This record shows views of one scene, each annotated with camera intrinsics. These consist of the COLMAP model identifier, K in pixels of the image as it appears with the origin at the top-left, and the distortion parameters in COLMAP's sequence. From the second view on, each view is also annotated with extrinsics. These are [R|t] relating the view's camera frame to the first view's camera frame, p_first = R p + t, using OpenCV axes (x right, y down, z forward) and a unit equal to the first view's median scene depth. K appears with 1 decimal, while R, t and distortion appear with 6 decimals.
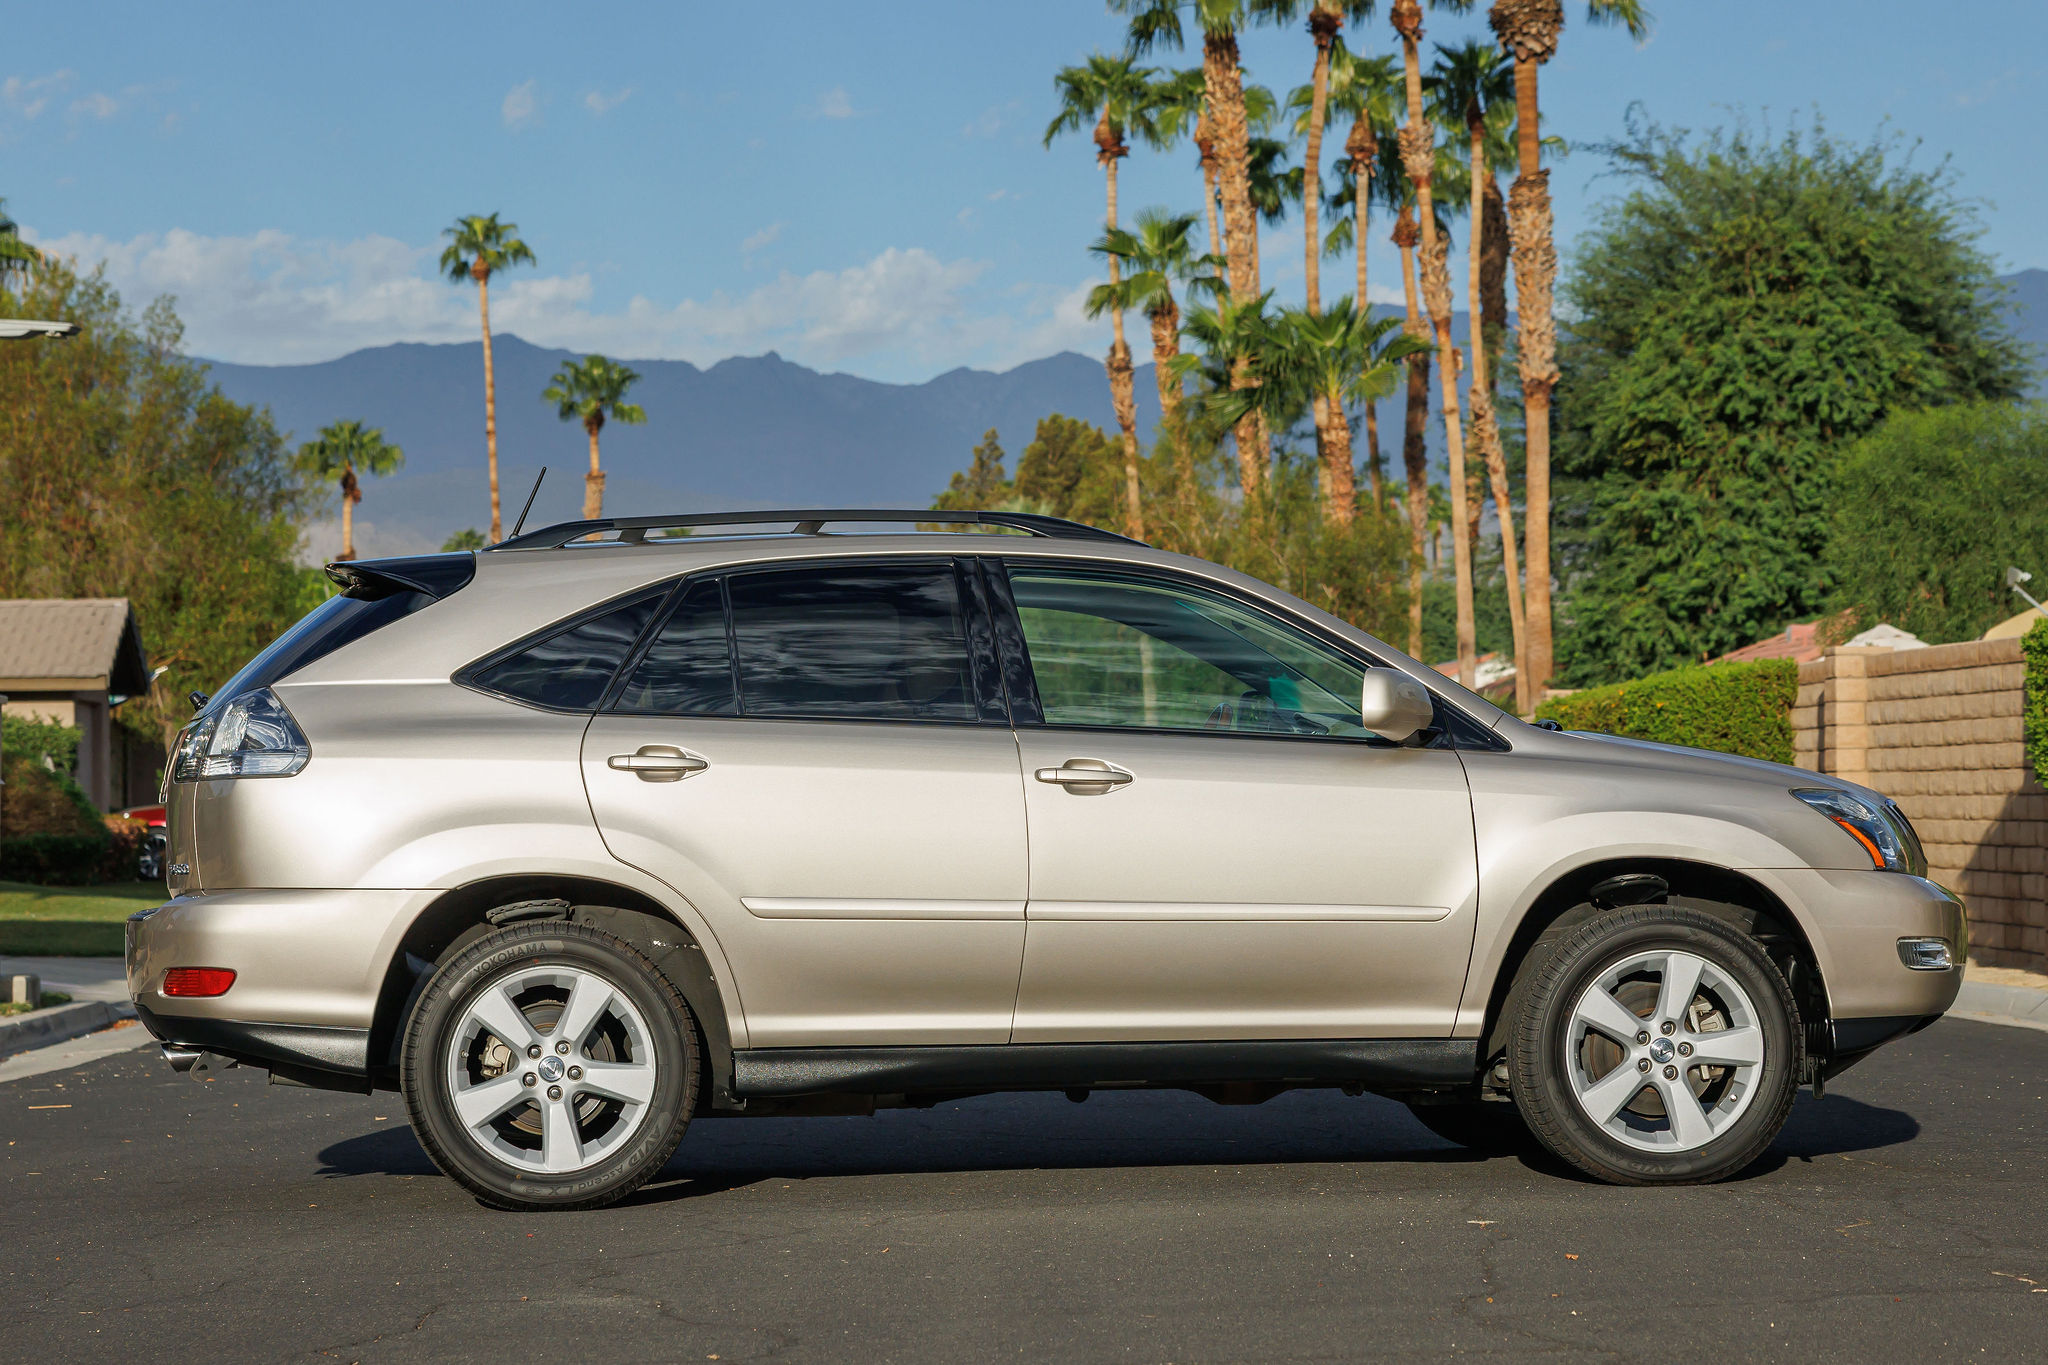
lens RADIAL K [[7107.8, 0, 1019.6], [0, 7107.8, 683.2], [0, 0, 1]] dist [0.122914, 0.000000]
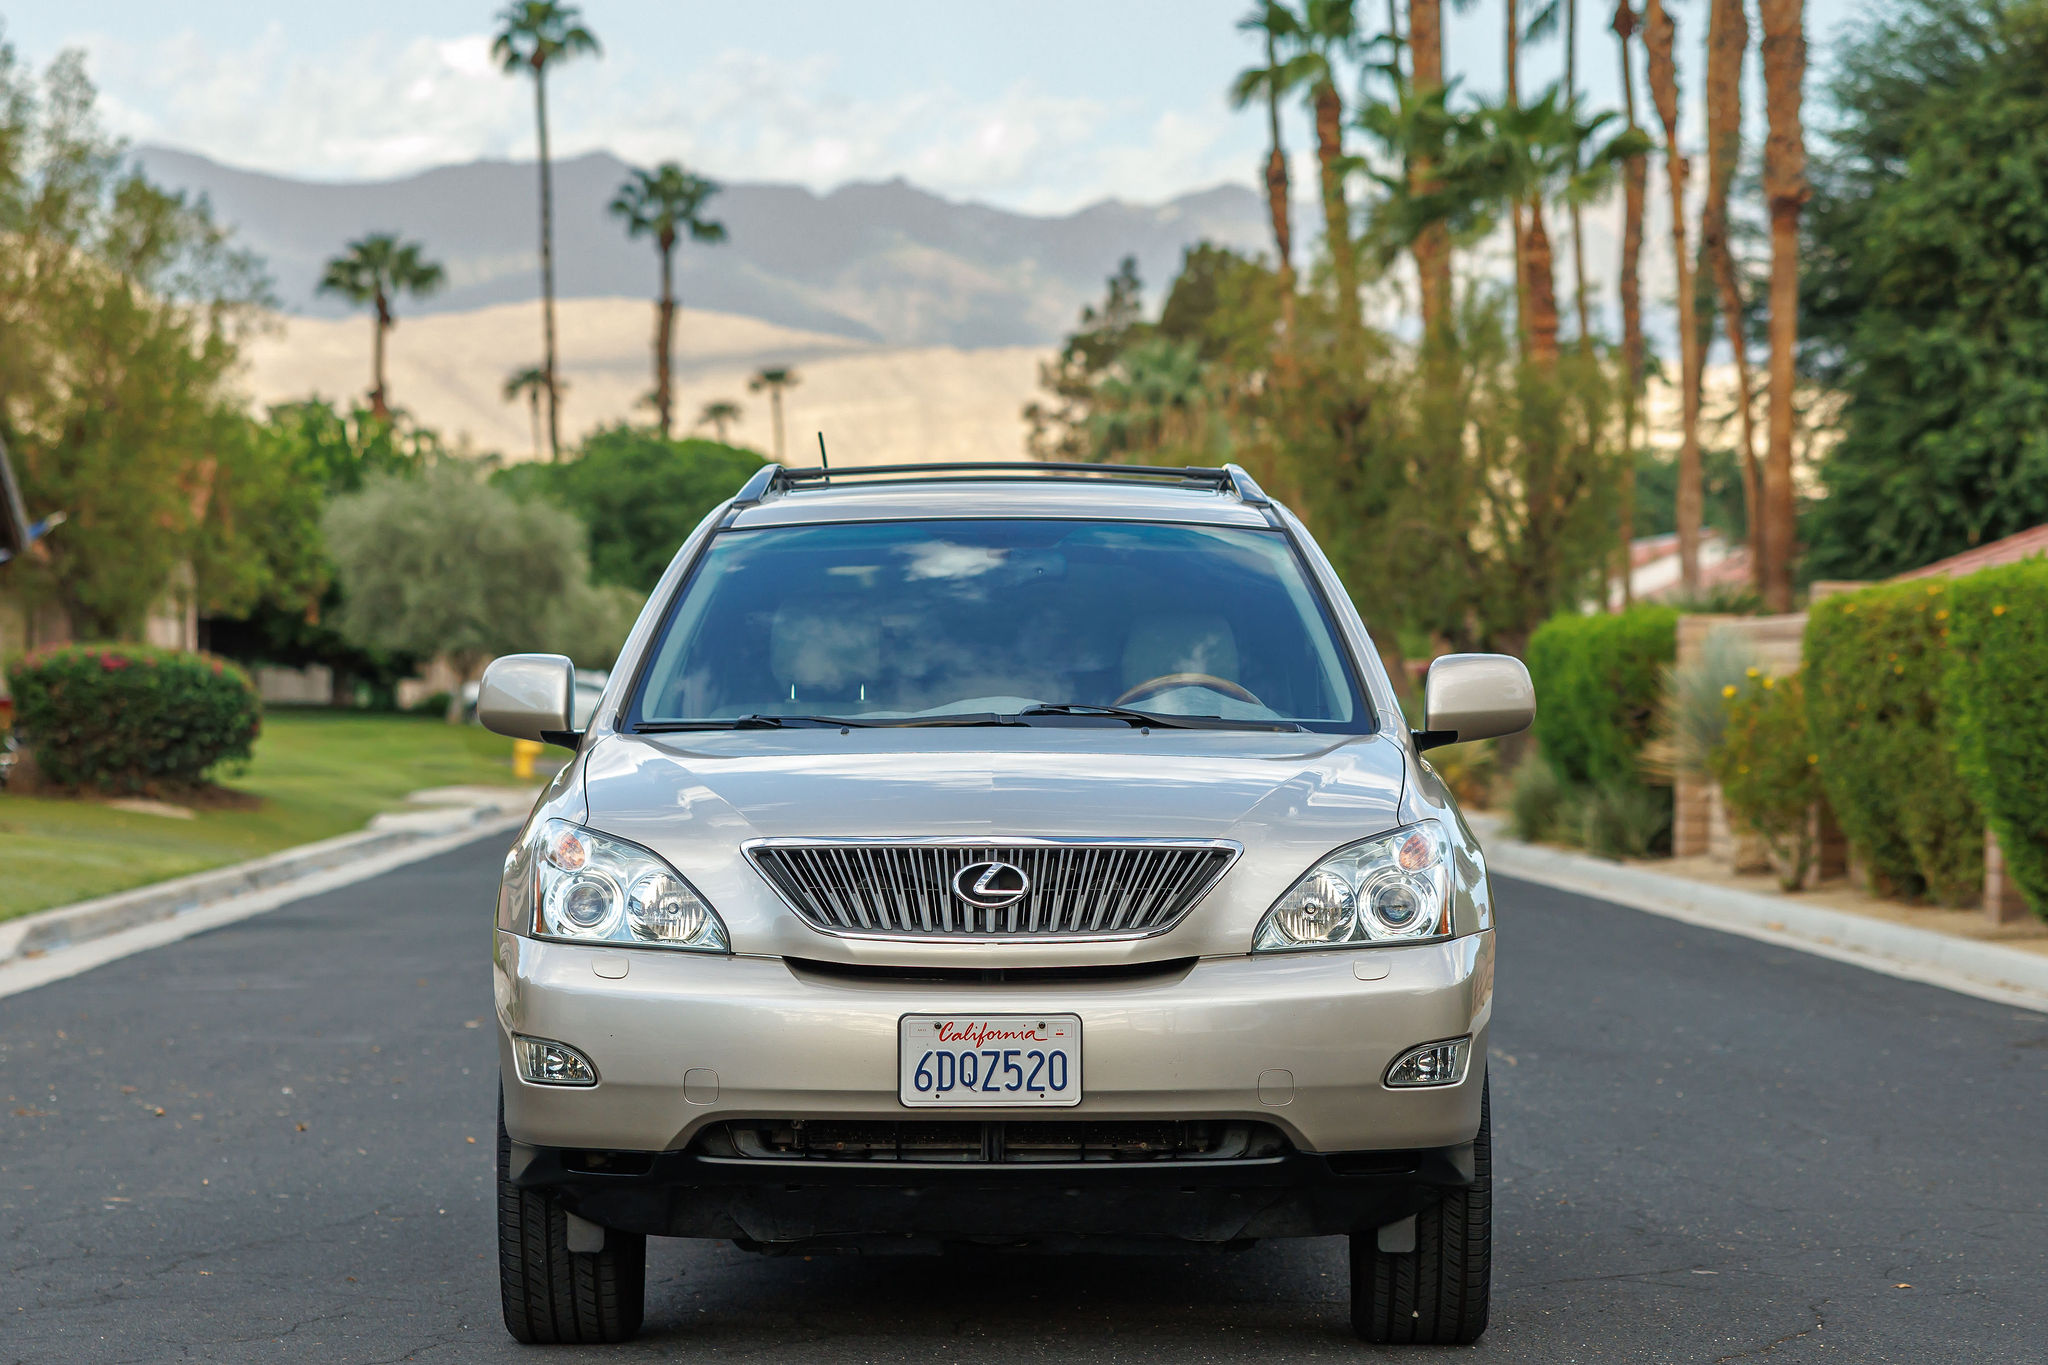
lens RADIAL K [[7537.9, 0, 1028.2], [0, 7537.9, 671.7], [0, 0, 1]] dist [0.245037, 0.000000]
pose [[0.999611, 0.019090, -0.020332, 0.004743], [-0.018754, 0.999687, 0.016549, -0.000774], [0.020641, -0.016161, 0.999656, 0.129215]]
